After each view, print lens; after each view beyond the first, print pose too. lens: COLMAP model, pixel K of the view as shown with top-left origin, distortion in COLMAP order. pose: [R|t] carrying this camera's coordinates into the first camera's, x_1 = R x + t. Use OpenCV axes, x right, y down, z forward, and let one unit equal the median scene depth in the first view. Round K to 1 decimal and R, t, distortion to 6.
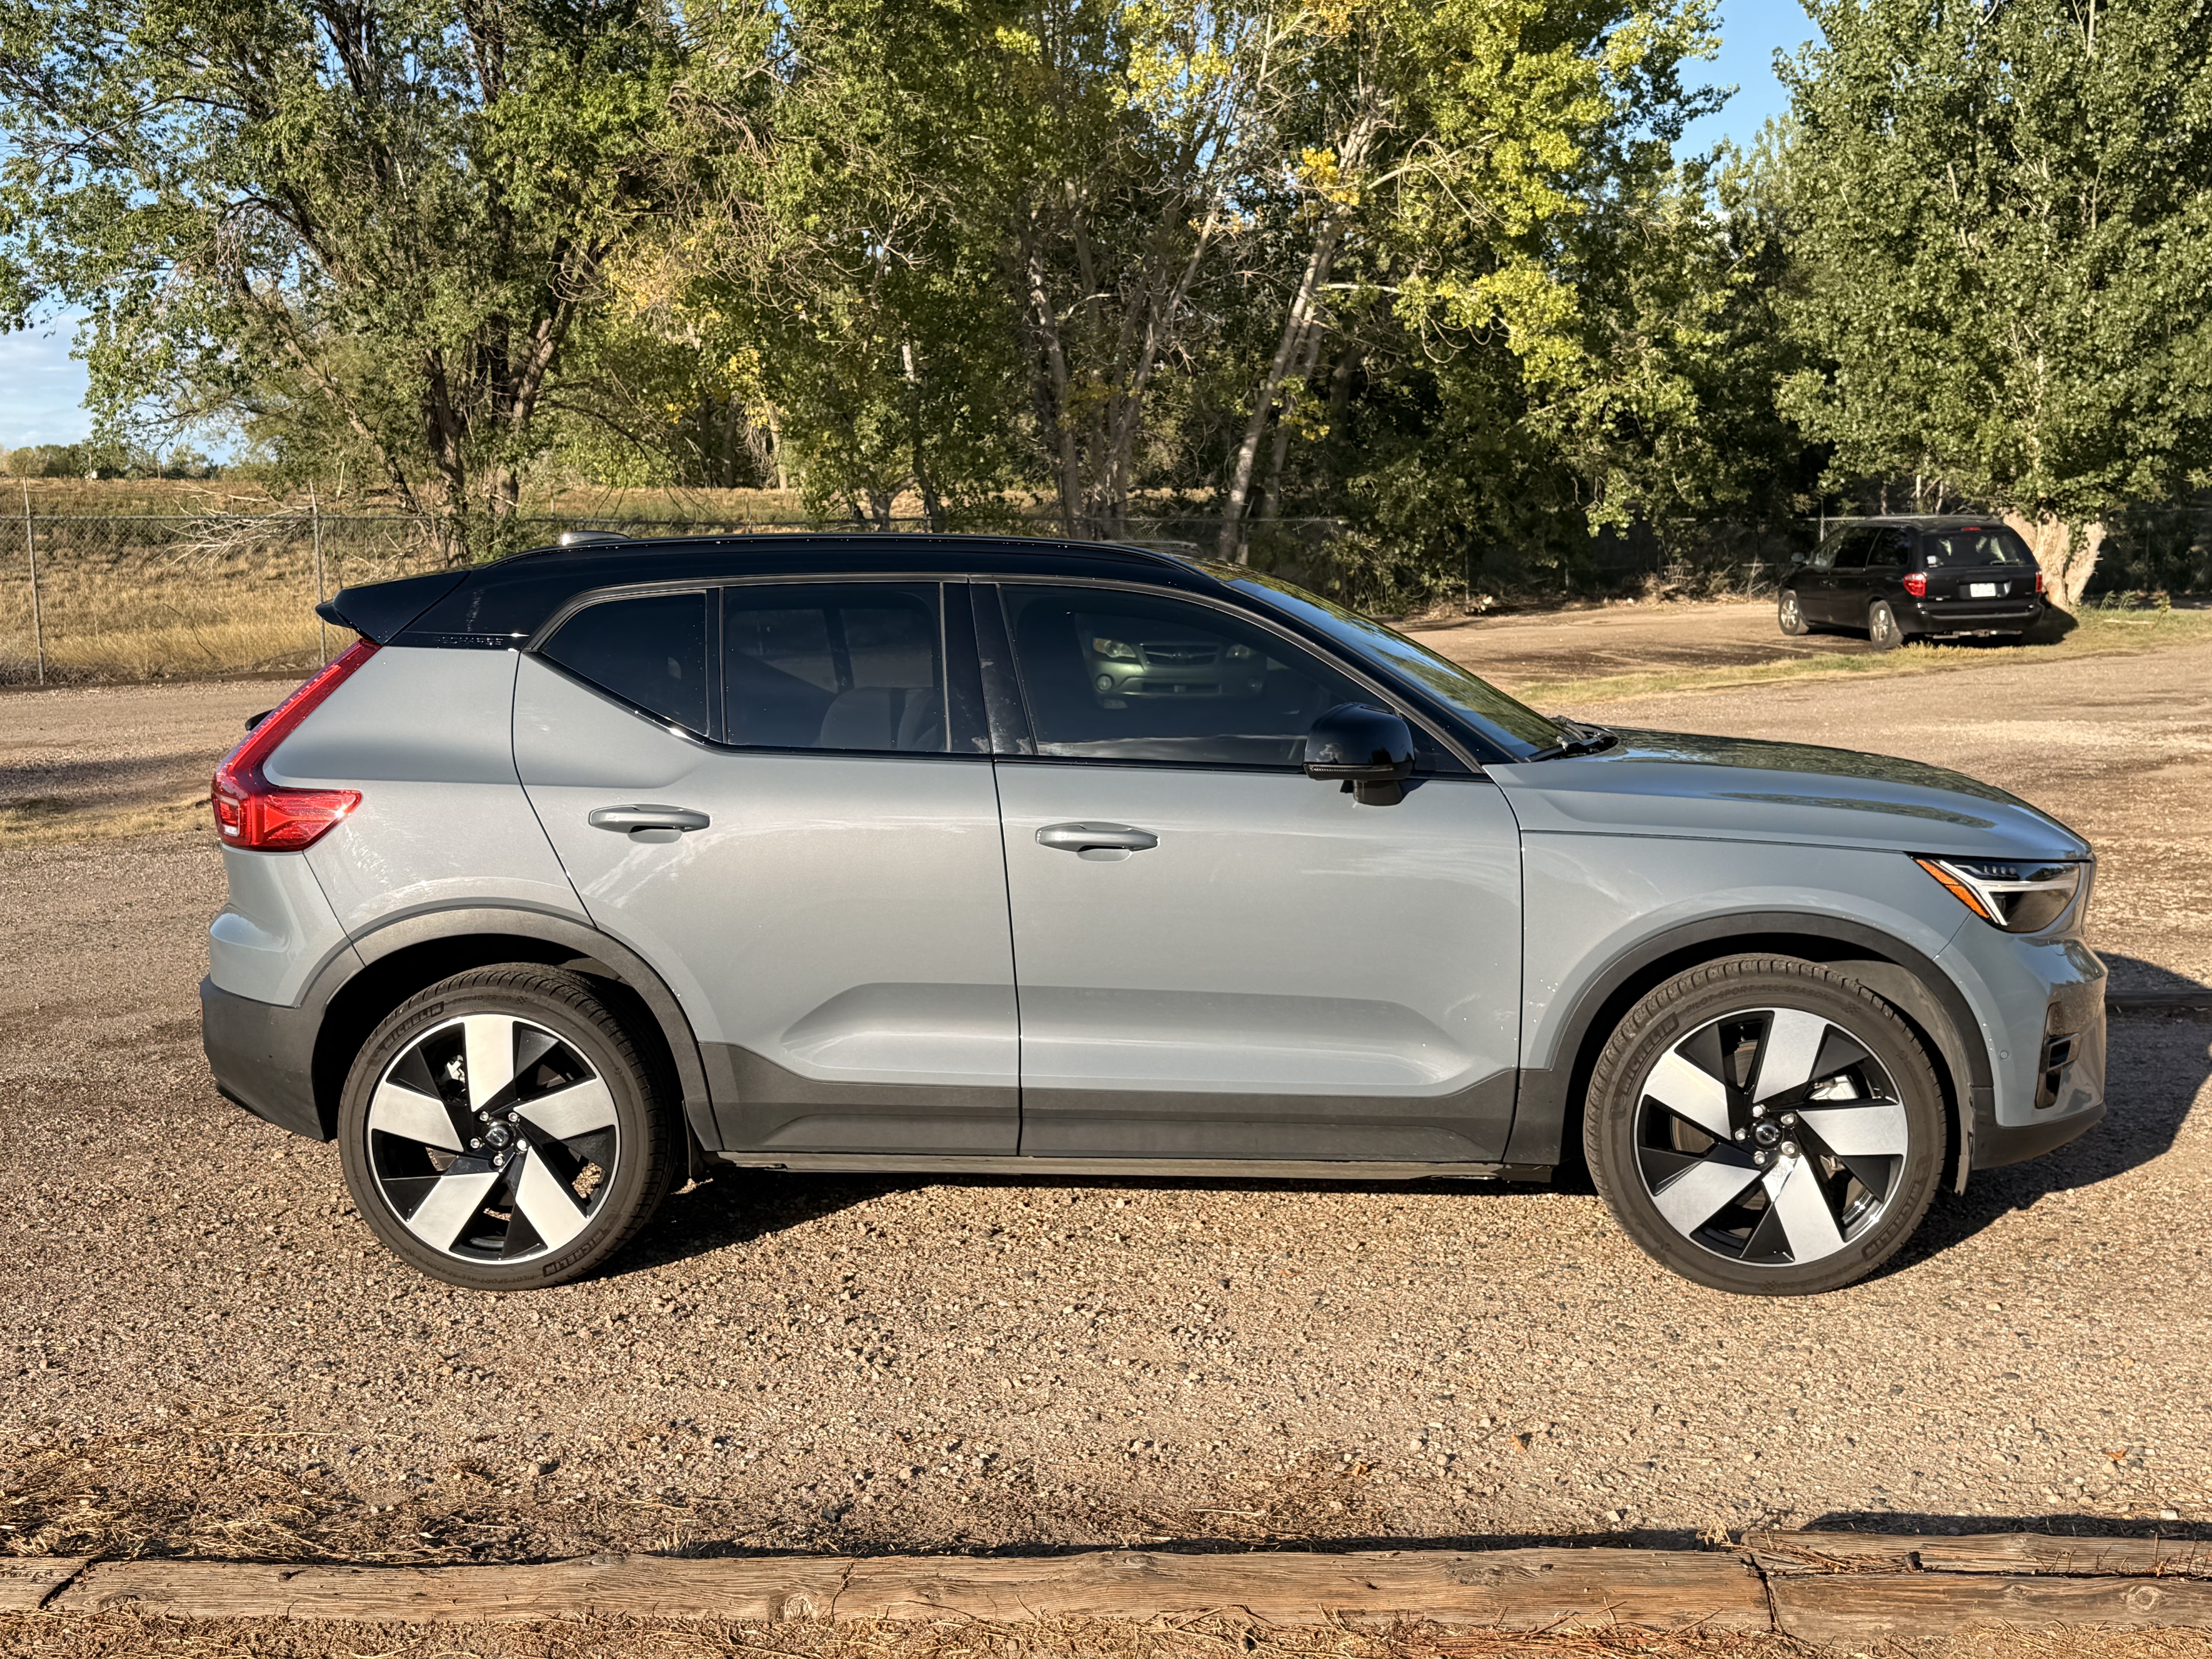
lens RADIAL K [[2405.6, 0, 1092.5], [0, 2405.6, 832.5], [0, 0, 1]] dist [0.024817, 0.000000]
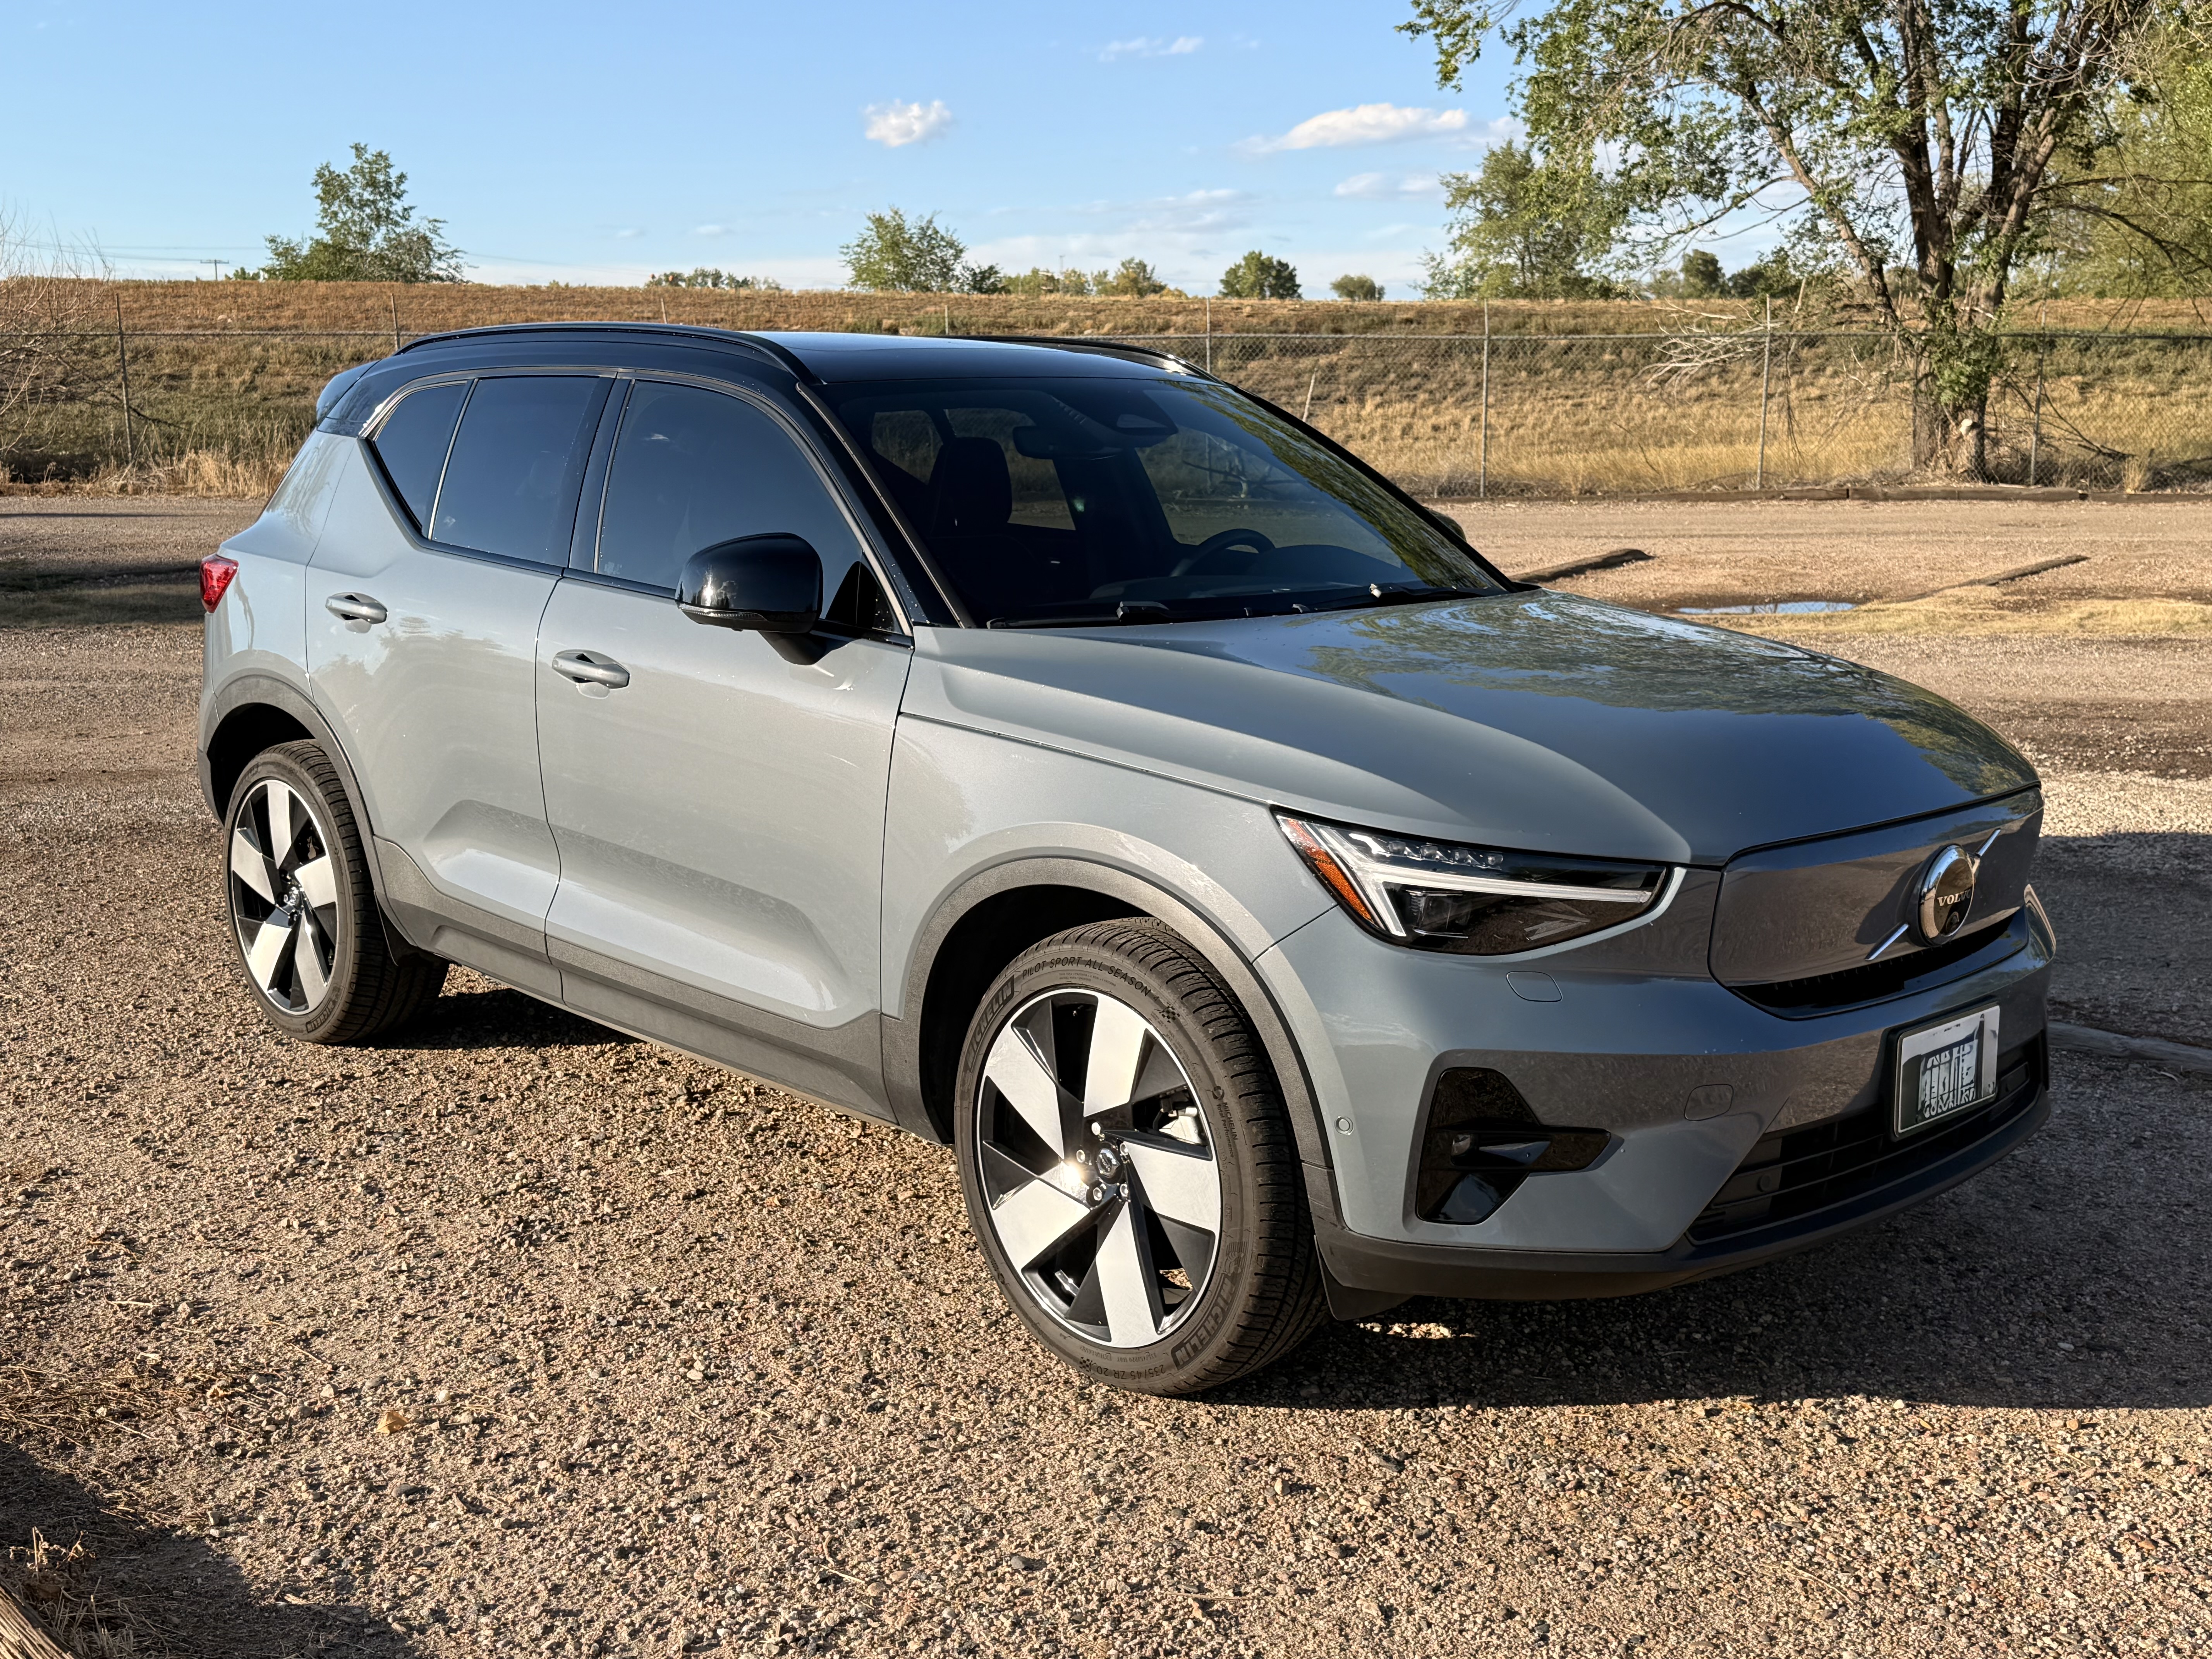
lens RADIAL K [[2405.6, 0, 1104.3], [0, 2405.6, 842.4], [0, 0, 1]] dist [0.024817, 0.000000]
pose [[0.740414, 0.144284, -0.656482, 0.734390], [-0.094087, 0.989321, 0.111320, -0.051401], [0.665533, -0.020657, 0.746082, 0.455492]]
